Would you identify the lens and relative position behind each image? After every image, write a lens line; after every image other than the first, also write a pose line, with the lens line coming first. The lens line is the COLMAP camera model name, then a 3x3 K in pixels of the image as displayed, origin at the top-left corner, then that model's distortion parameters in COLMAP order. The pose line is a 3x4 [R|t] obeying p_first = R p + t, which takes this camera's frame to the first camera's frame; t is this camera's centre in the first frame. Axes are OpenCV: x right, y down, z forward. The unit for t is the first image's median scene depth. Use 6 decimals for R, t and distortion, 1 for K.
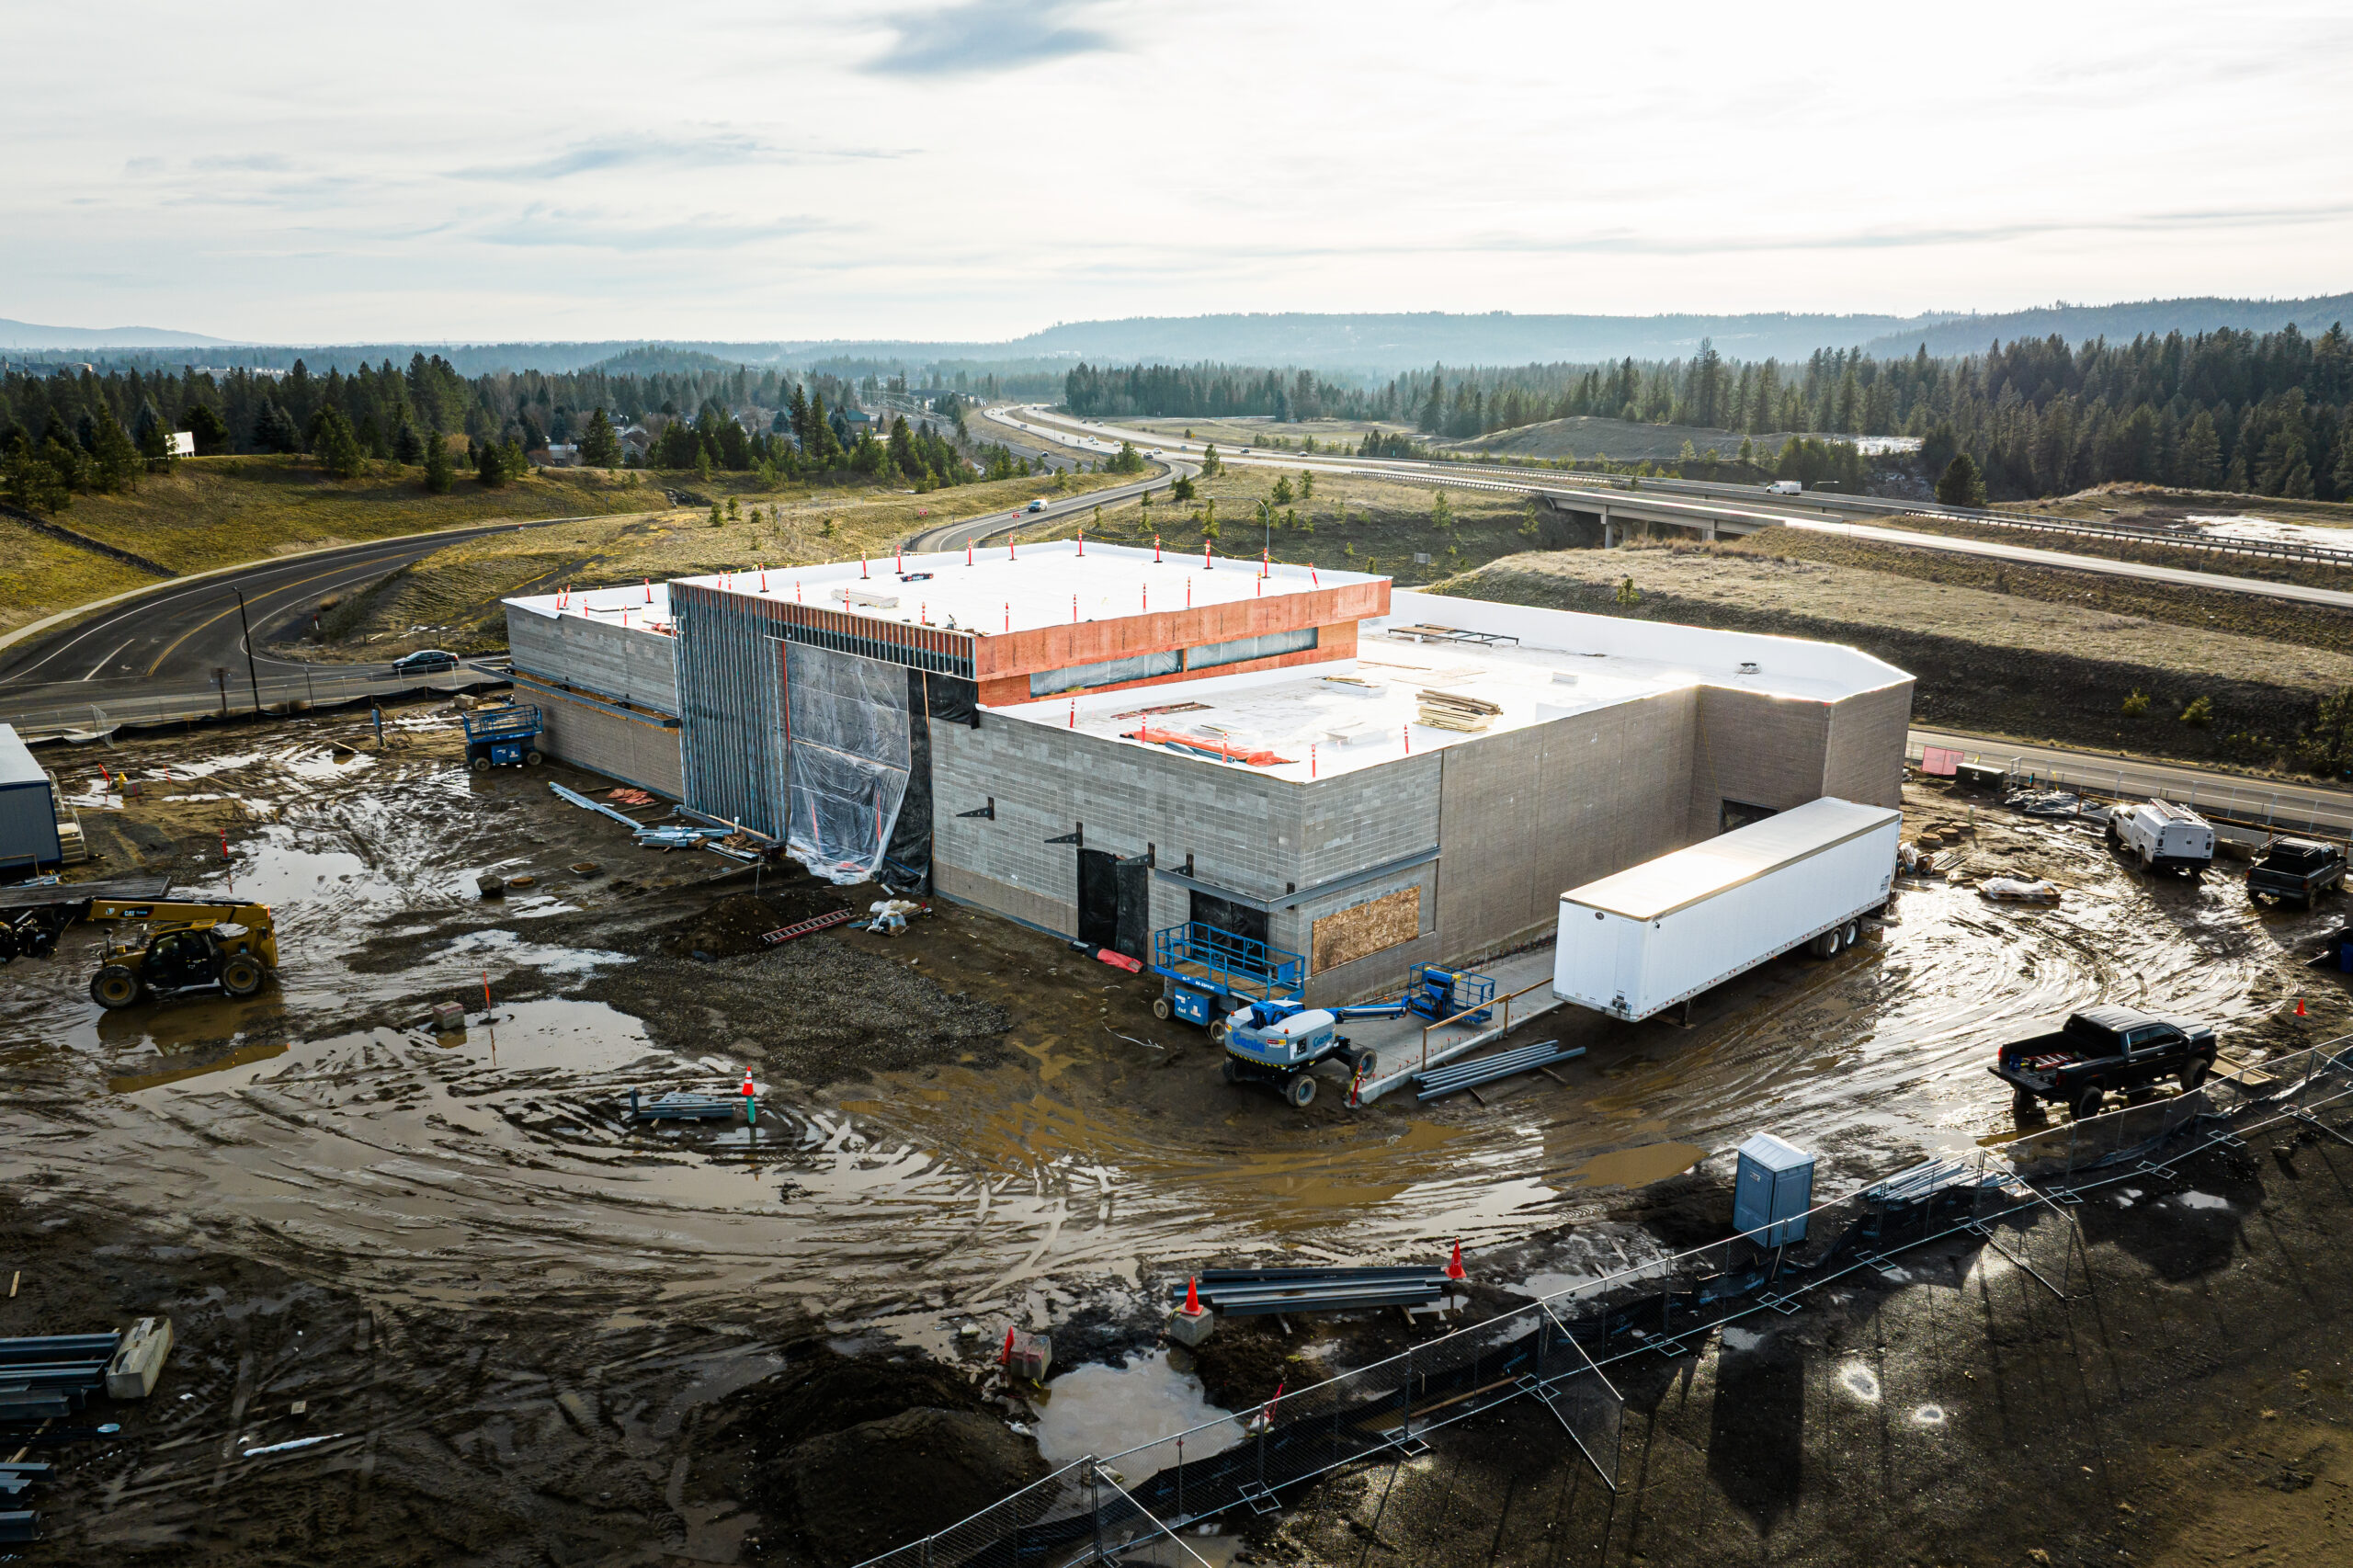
lens RADIAL K [[1728.2, 0, 1157.5], [0, 1728.2, 816.9], [0, 0, 1]] dist [-0.024837, -0.024877]
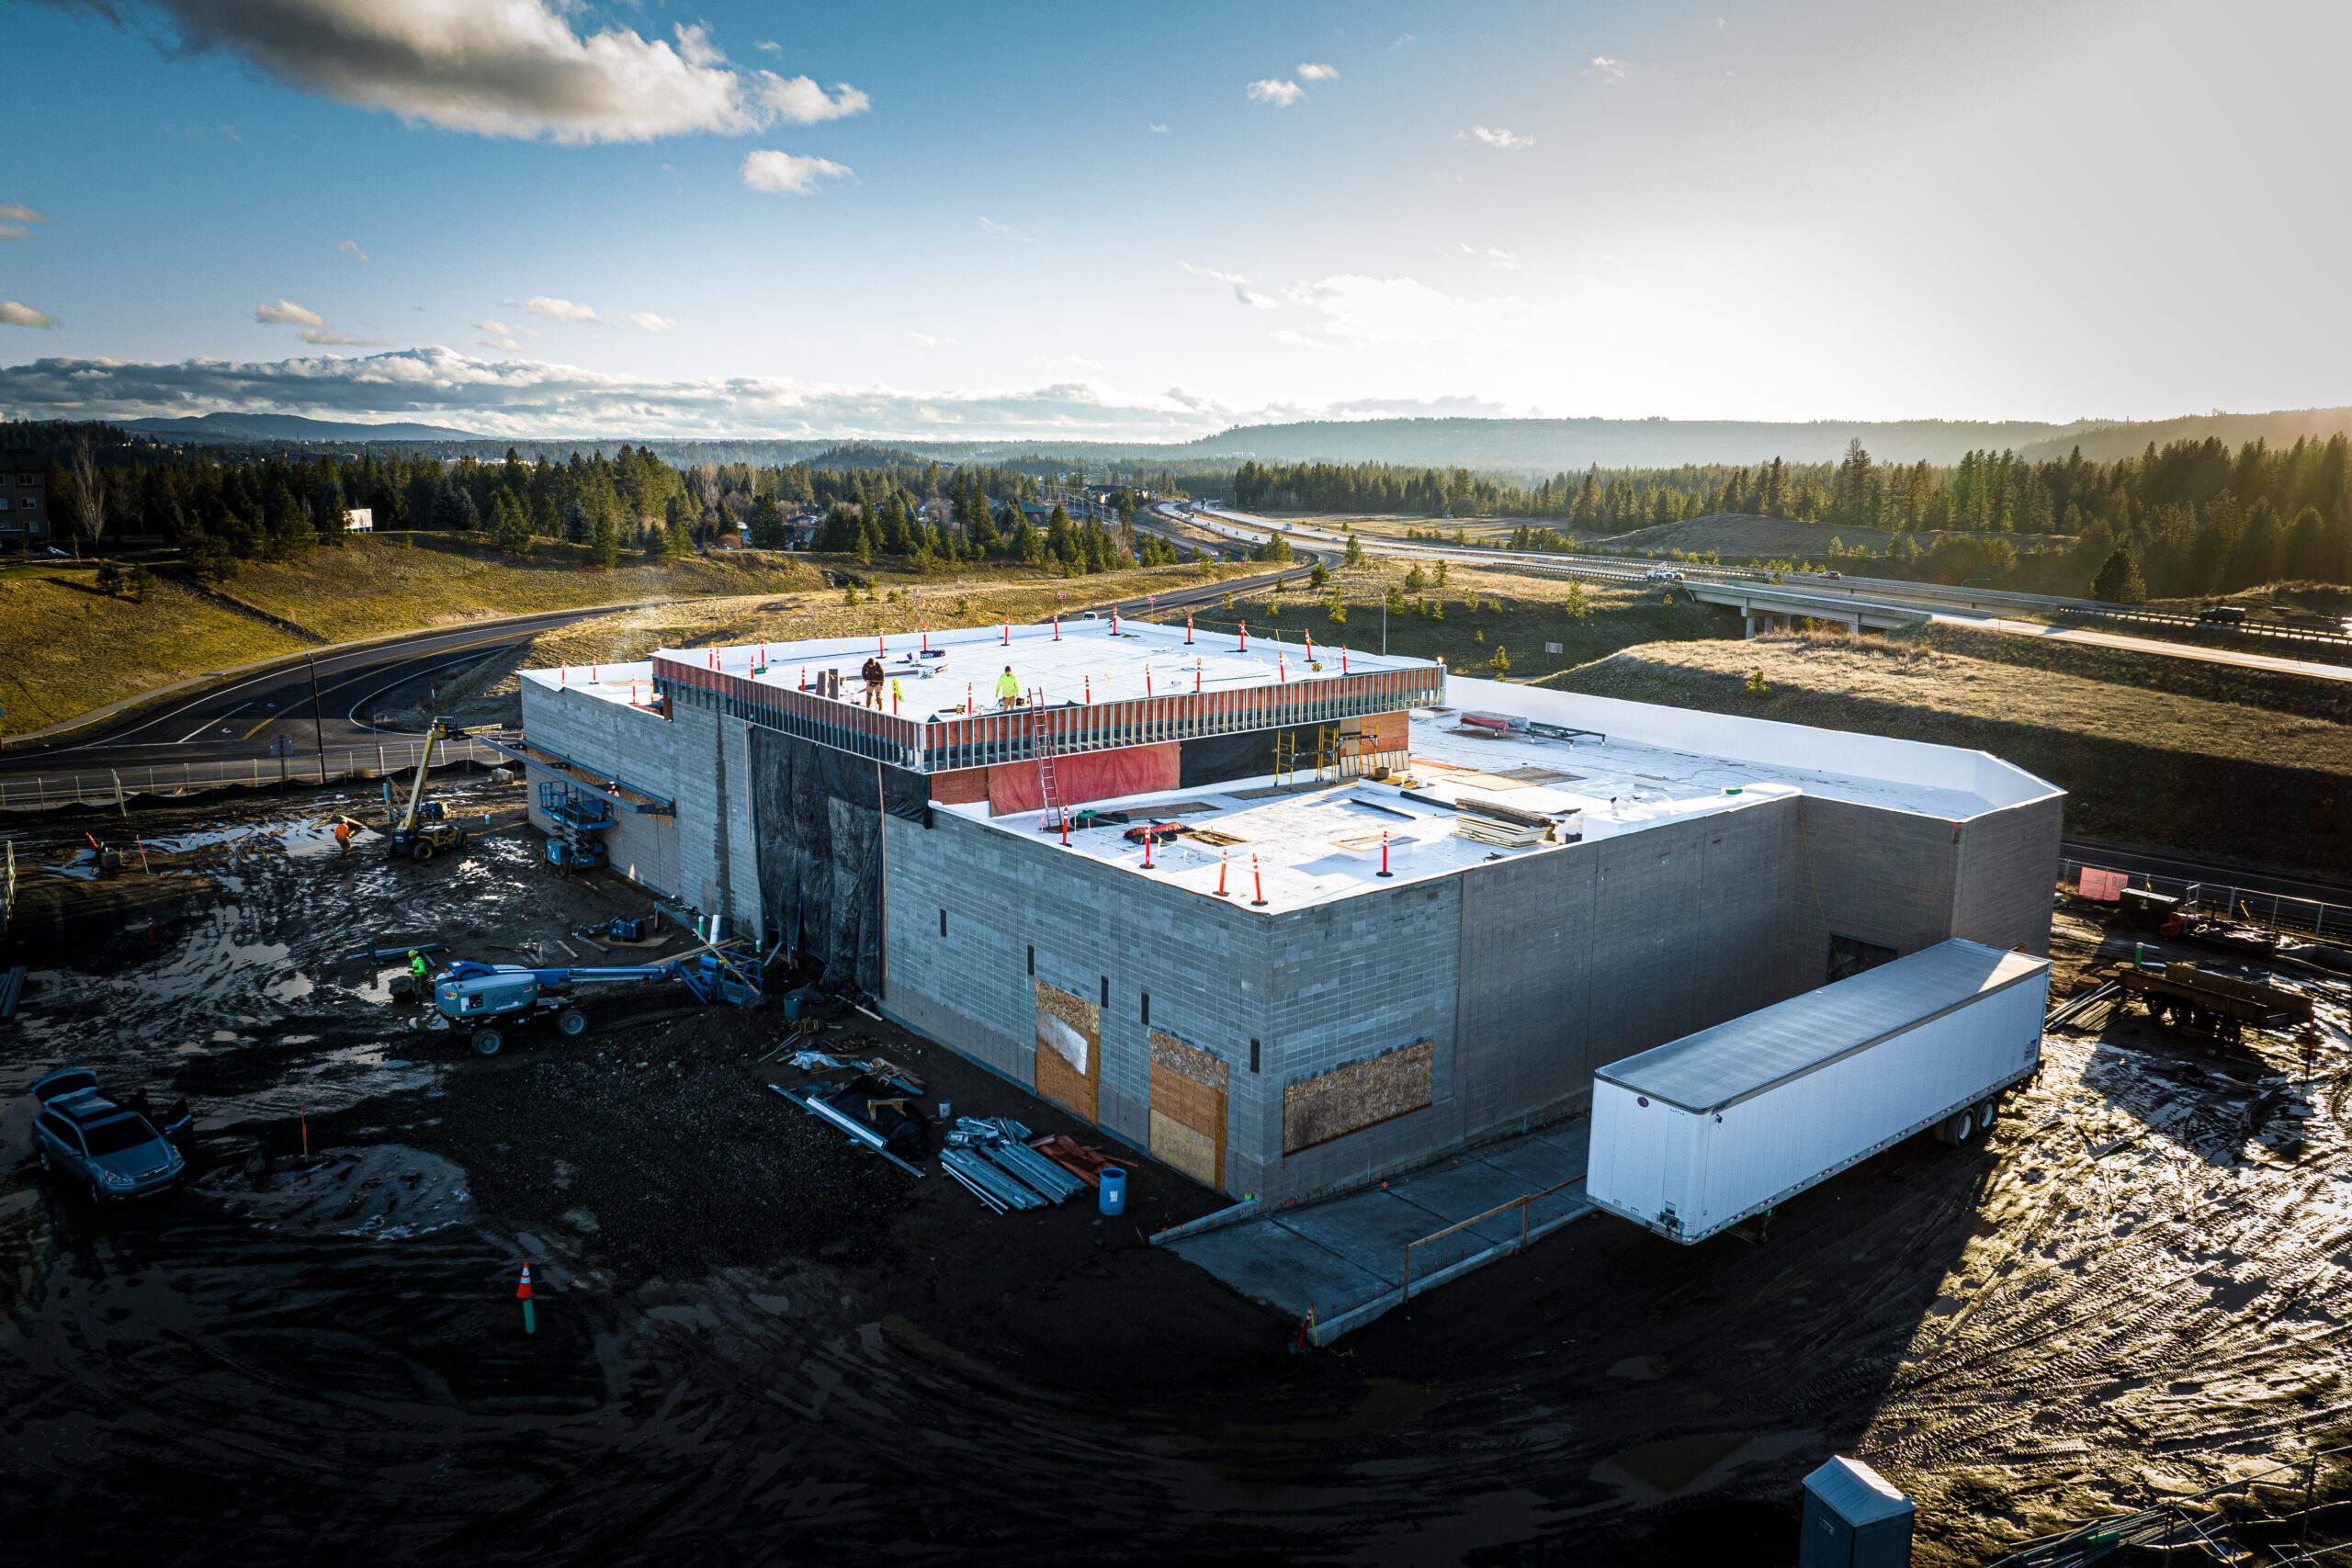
lens RADIAL K [[1653.3, 0, 1177.7], [0, 1653.3, 734.2], [0, 0, 1]] dist [-0.027659, -0.020722]
pose [[0.995946, 0.020209, -0.087651, 0.073654], [-0.028410, 0.995227, -0.093357, -0.020585], [0.085346, 0.095469, 0.991767, 0.159479]]
